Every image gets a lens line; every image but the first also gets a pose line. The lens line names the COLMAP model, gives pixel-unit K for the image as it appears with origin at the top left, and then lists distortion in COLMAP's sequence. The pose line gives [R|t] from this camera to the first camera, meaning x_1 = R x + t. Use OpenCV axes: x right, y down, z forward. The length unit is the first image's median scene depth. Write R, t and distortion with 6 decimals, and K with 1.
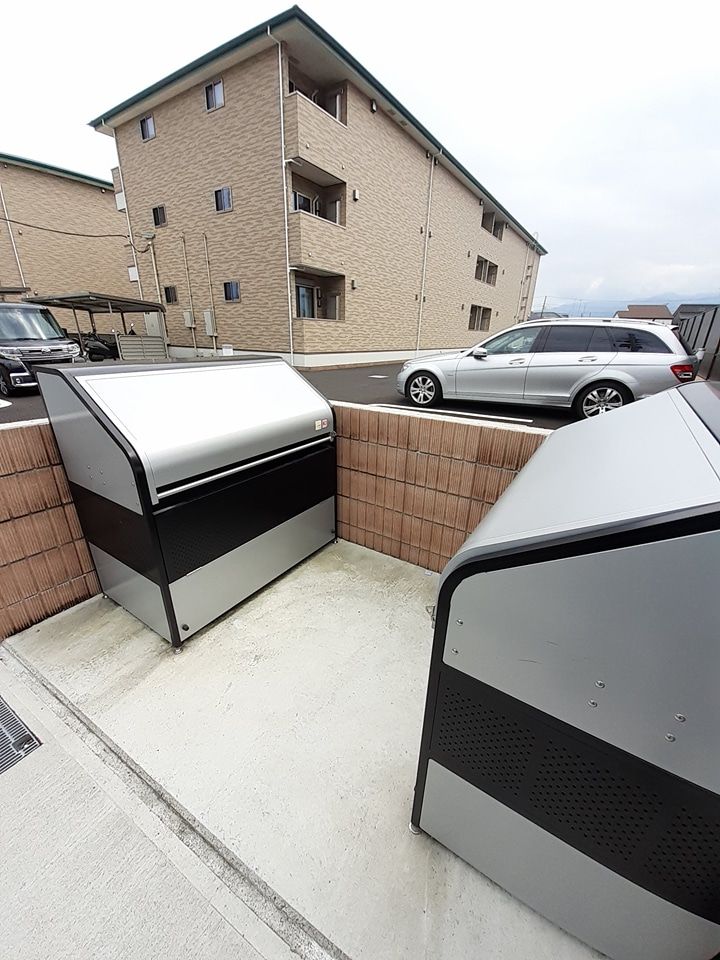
lens RADIAL K [[387.2, 0, 364.4], [0, 387.2, 484.4], [0, 0, 1]] dist [-0.001006, -0.000519]
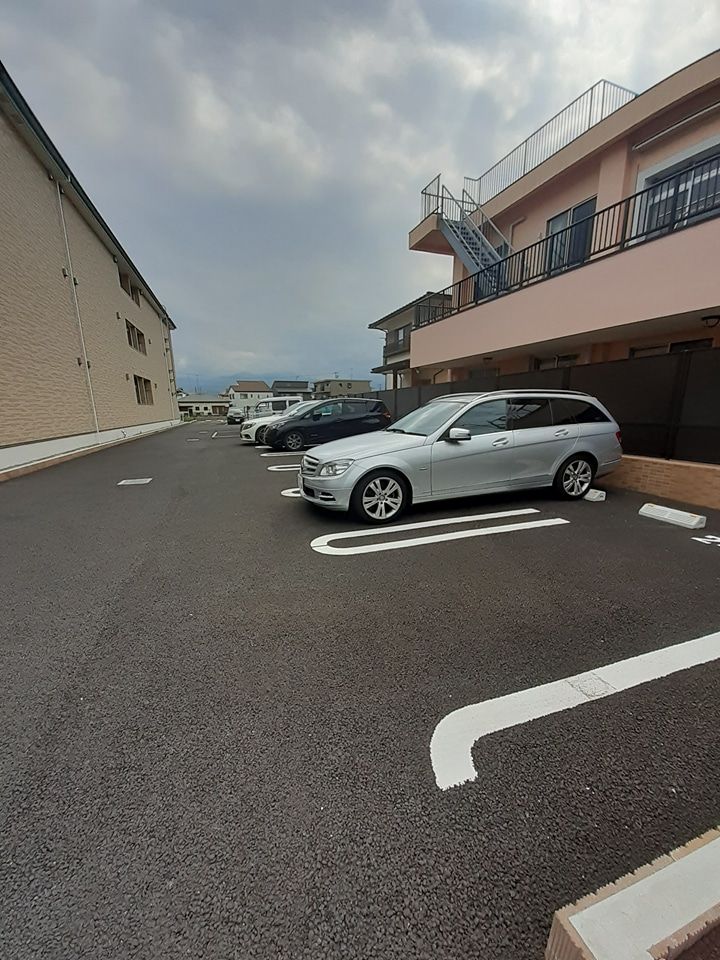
lens RADIAL K [[387.2, 0, 358.5], [0, 387.2, 494.9], [0, 0, 1]] dist [-0.001006, -0.000519]
pose [[0.626913, -0.198016, 0.753505, -0.342771], [0.303681, 0.952771, -0.002279, -0.257630], [-0.717466, 0.230254, 0.657438, 0.611799]]
